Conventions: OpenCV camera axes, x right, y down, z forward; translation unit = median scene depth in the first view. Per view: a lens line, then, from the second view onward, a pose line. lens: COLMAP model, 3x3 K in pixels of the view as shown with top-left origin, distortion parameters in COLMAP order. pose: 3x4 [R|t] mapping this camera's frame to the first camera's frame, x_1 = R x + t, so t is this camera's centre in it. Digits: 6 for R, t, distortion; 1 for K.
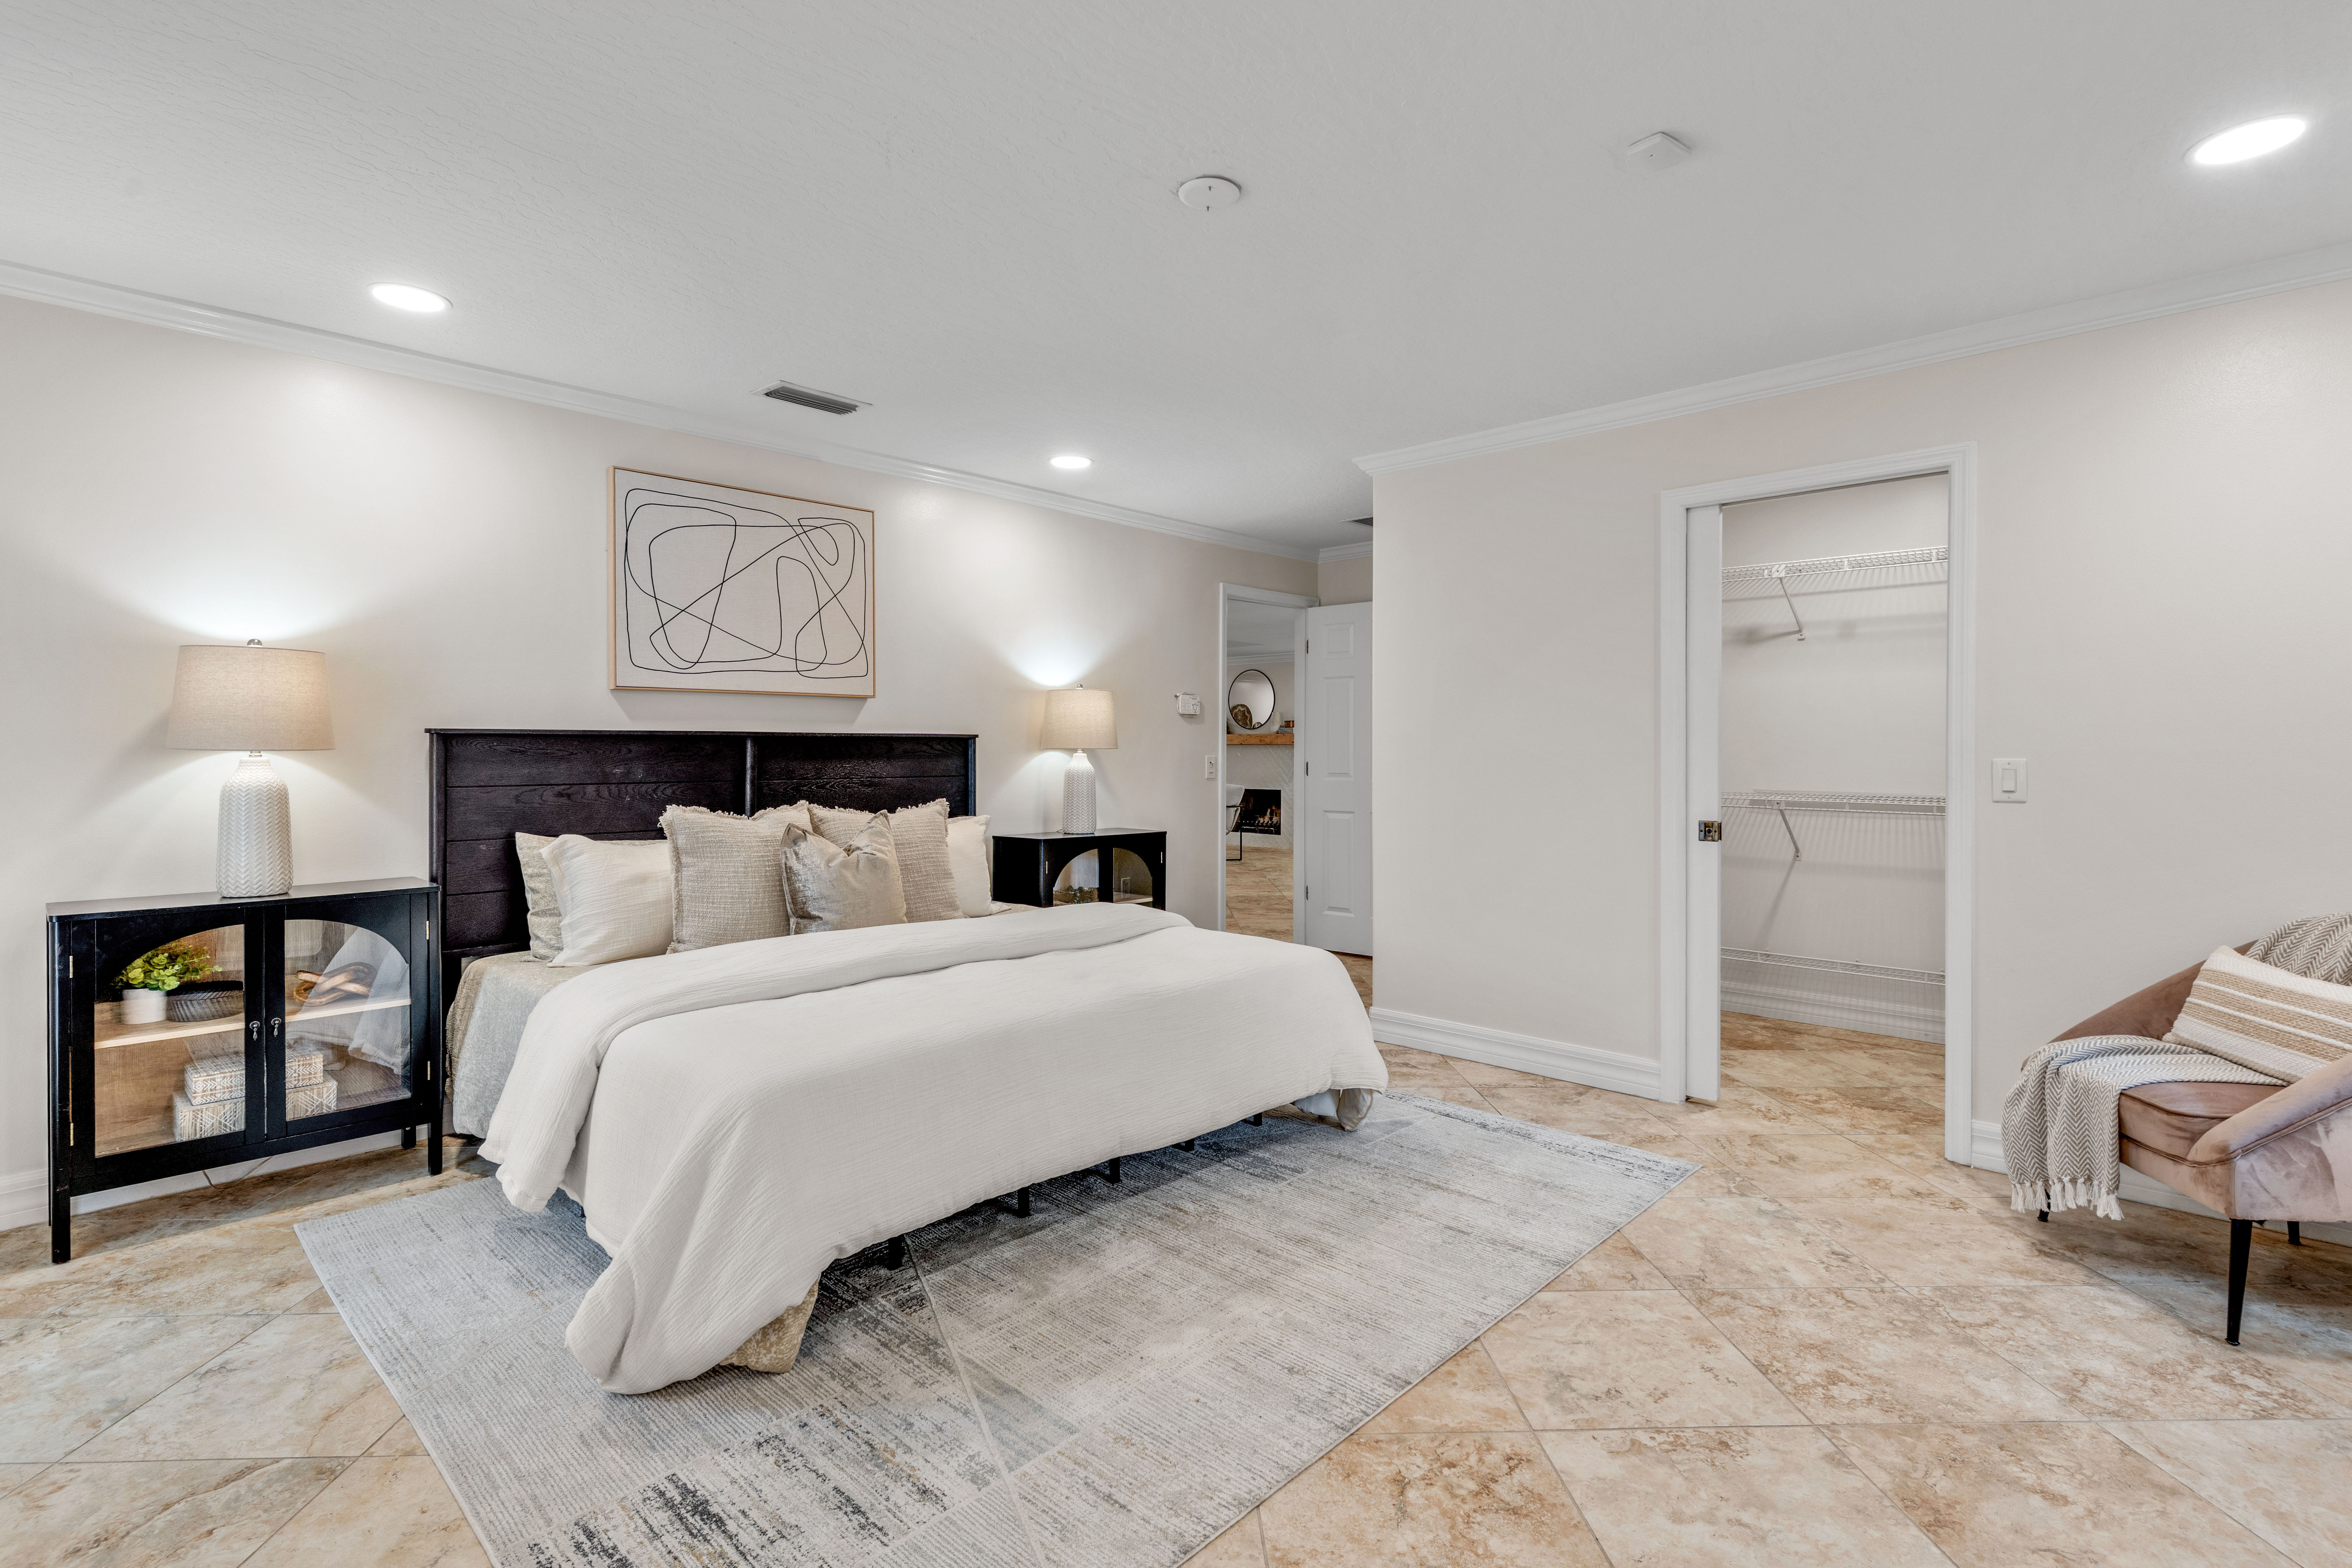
lens RADIAL K [[1120.0, 0, 1173.2], [0, 1120.0, 759.9], [0, 0, 1]] dist [0.005387, -0.001178]
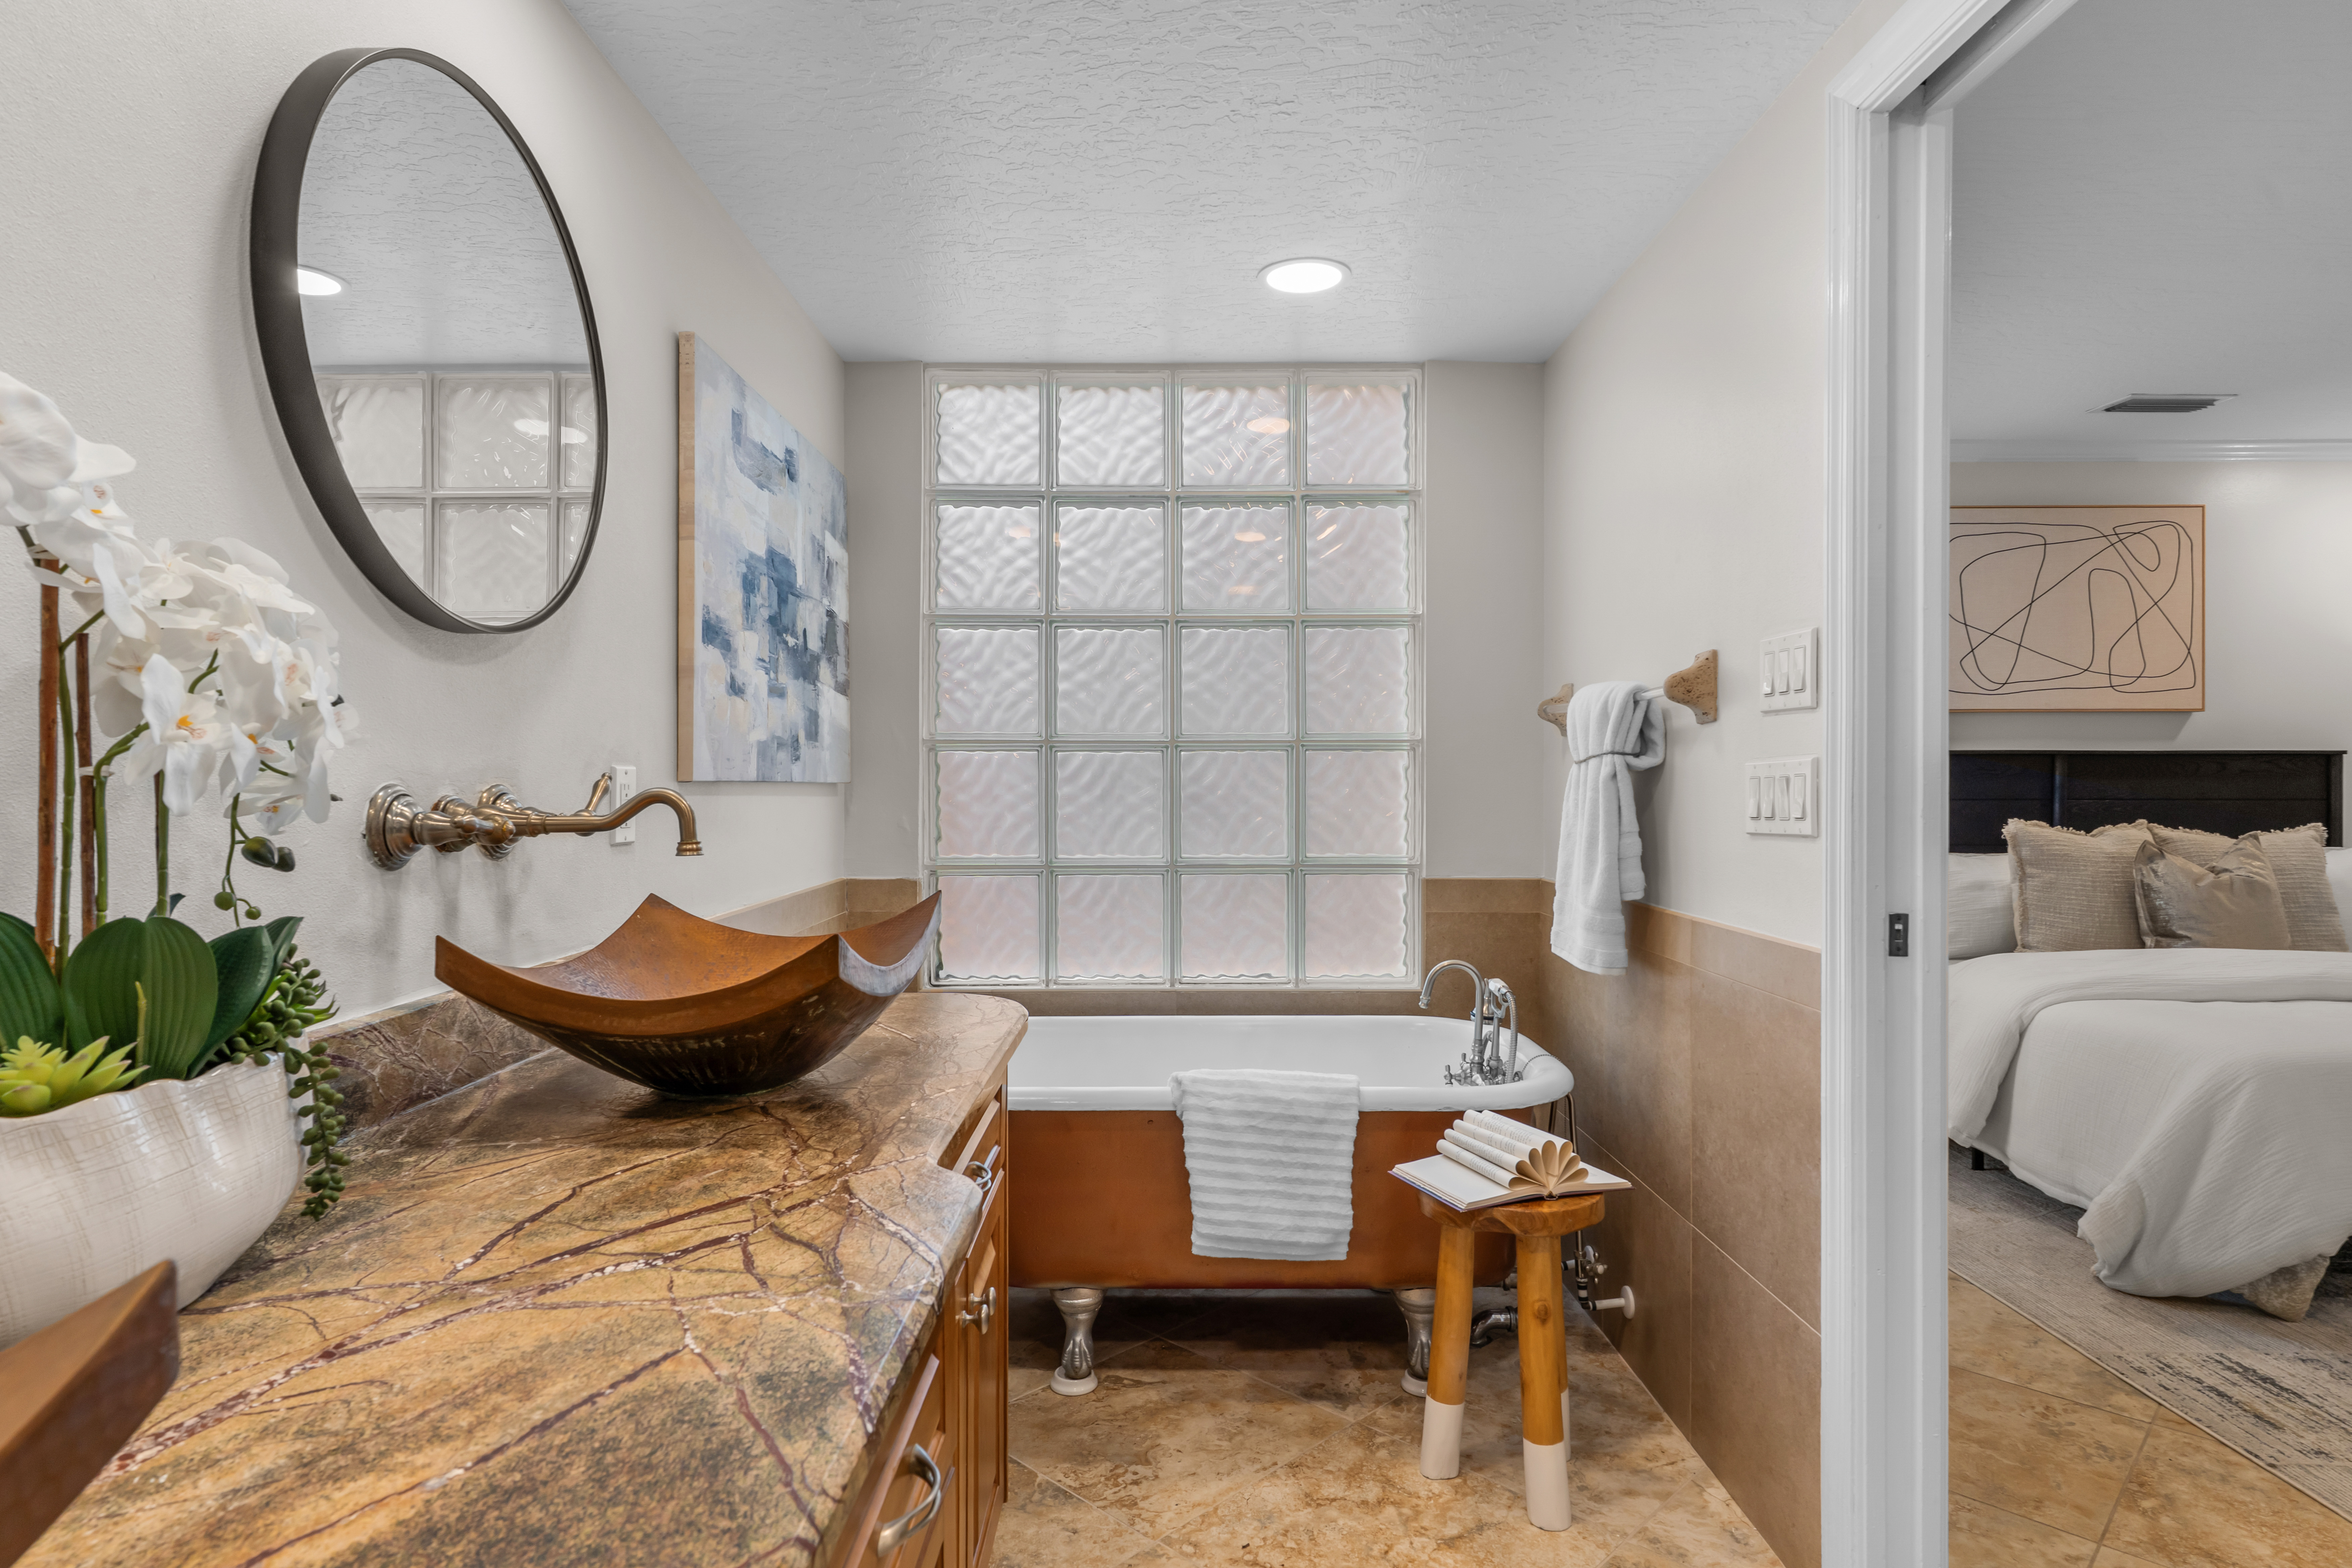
lens RADIAL K [[1261.4, 0, 1167.0], [0, 1261.4, 785.5], [0, 0, 1]] dist [0.006451, 0.000061]
pose [[0.681852, 0.001038, -0.731490, -0.110540], [-0.006107, 0.999972, -0.004274, 0.017963], [0.731465, 0.007382, 0.681839, -0.388184]]
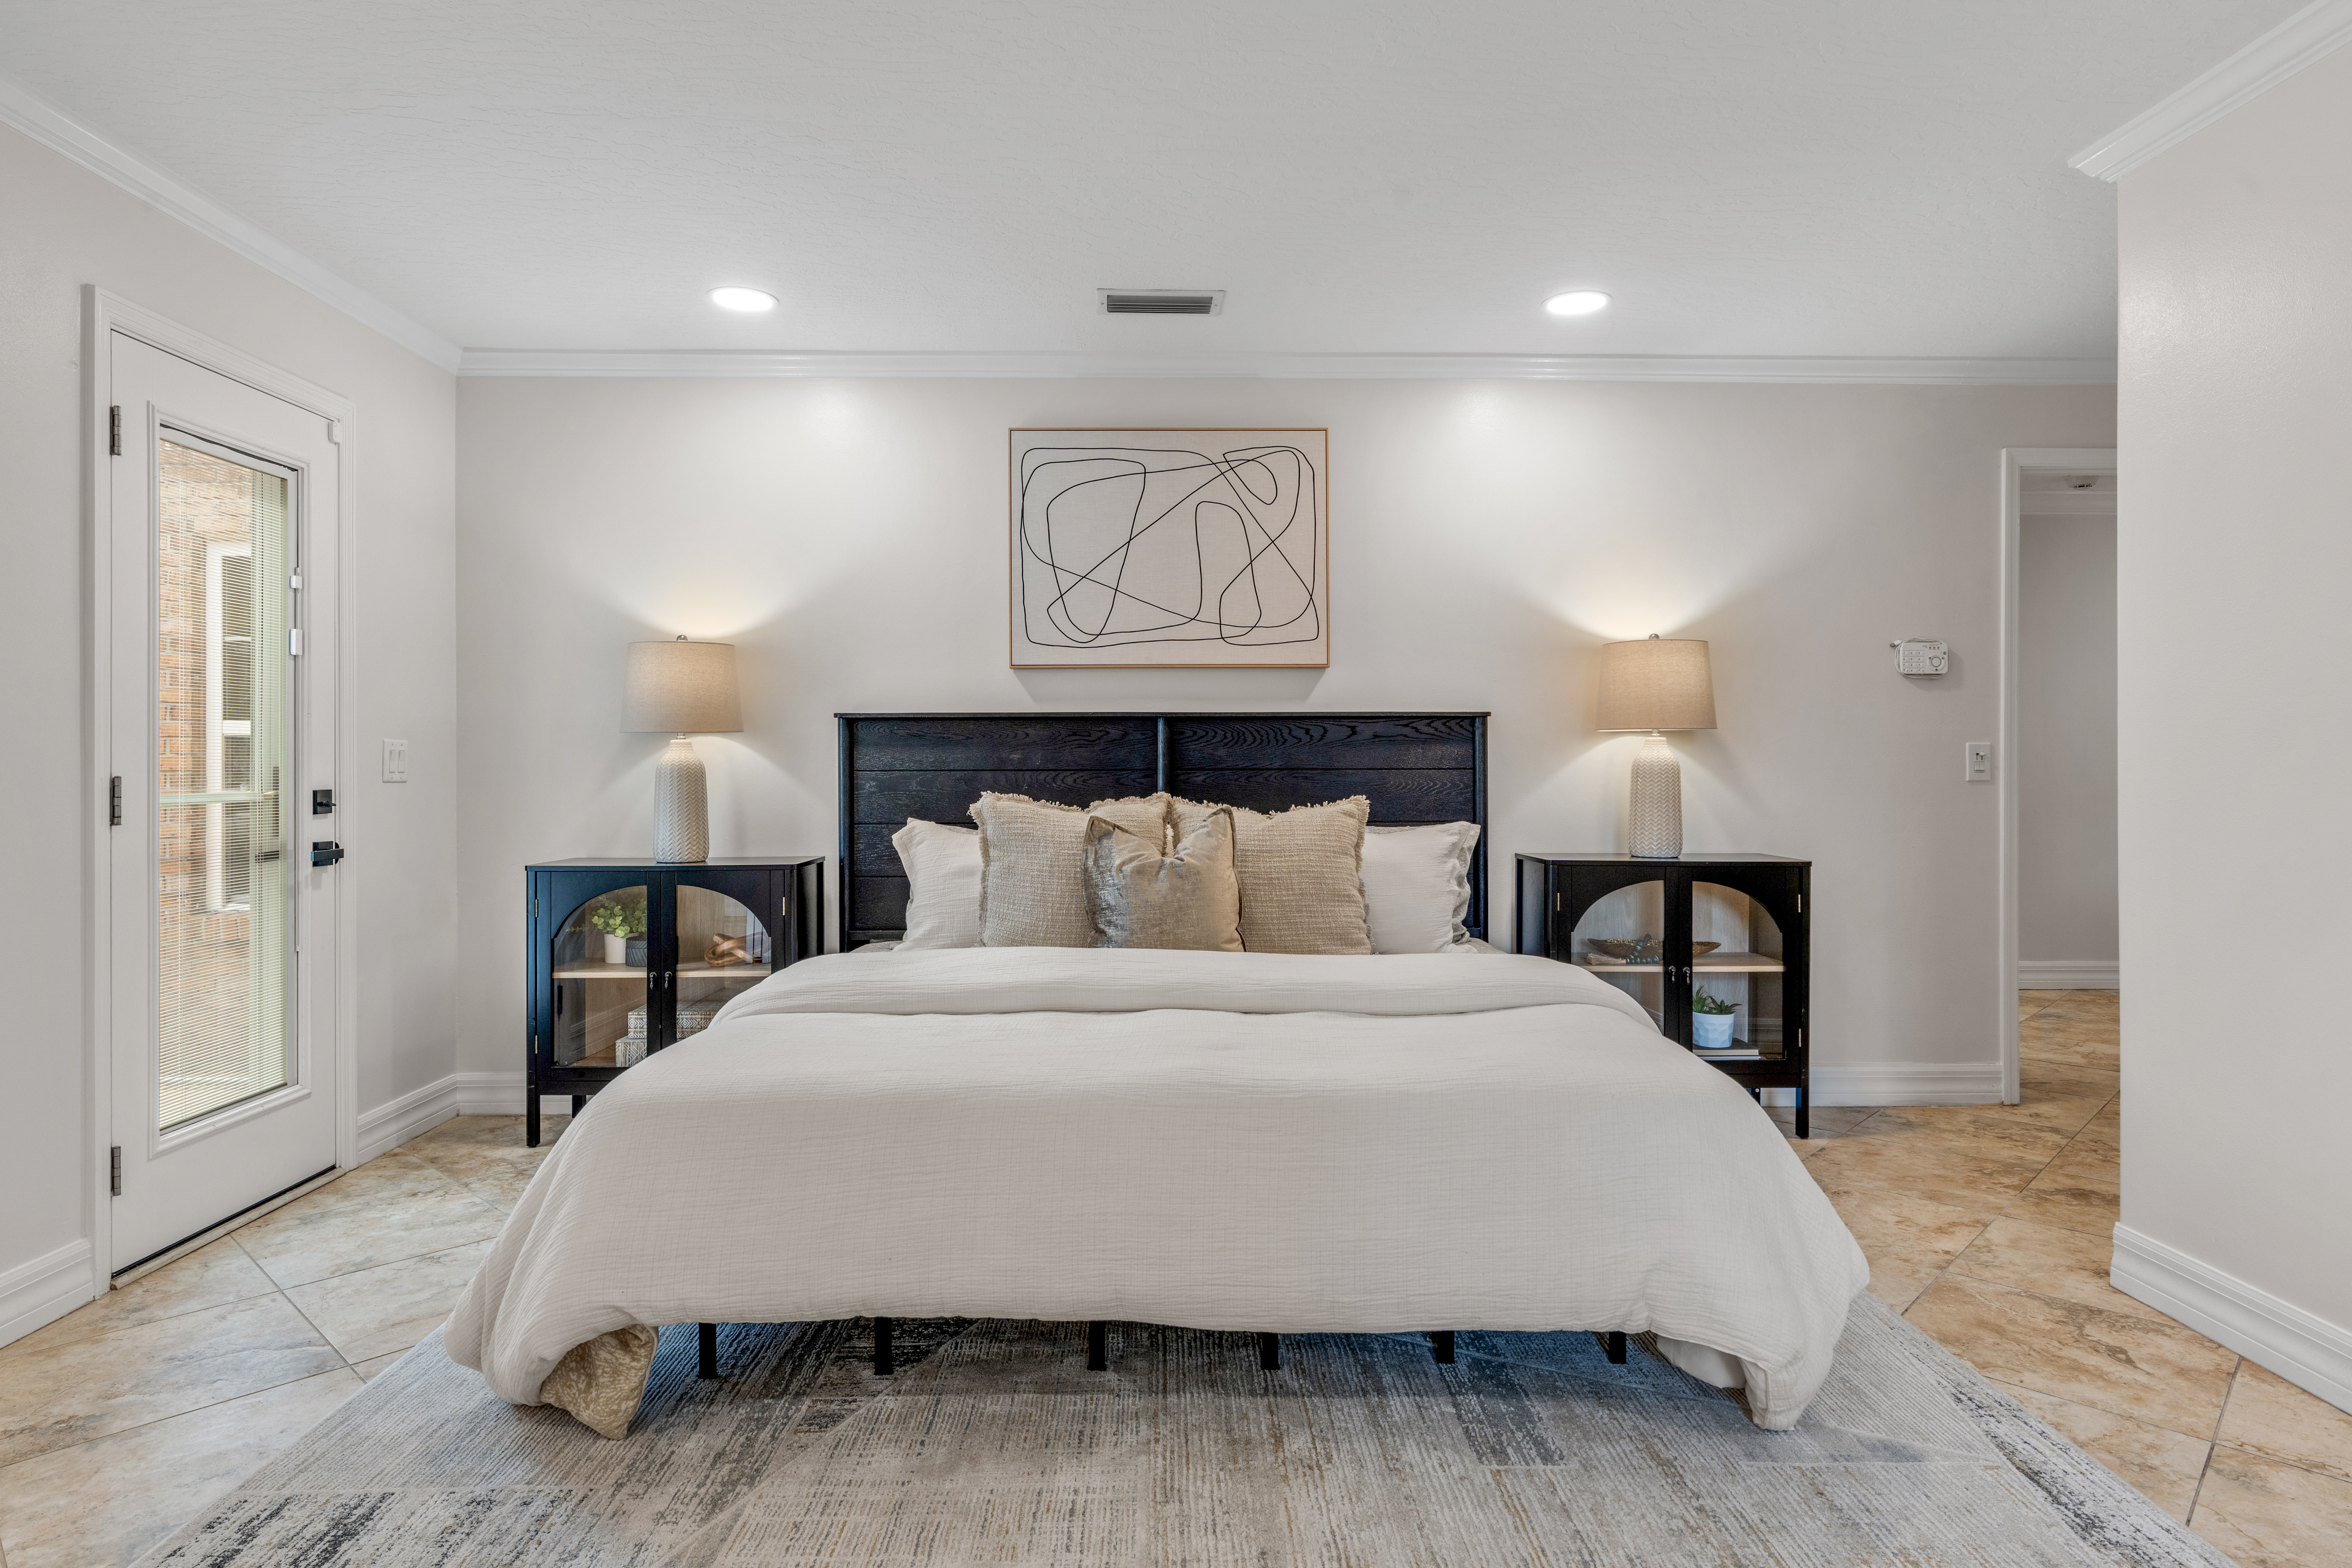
lens RADIAL K [[1316.3, 0, 1176.5], [0, 1316.3, 759.2], [0, 0, 1]] dist [0.000860, 0.002339]
pose [[0.702304, -0.002148, -0.711874, 0.389921], [-0.004322, 0.999964, -0.007281, 0.020325], [0.711864, 0.008190, 0.702270, 0.349209]]
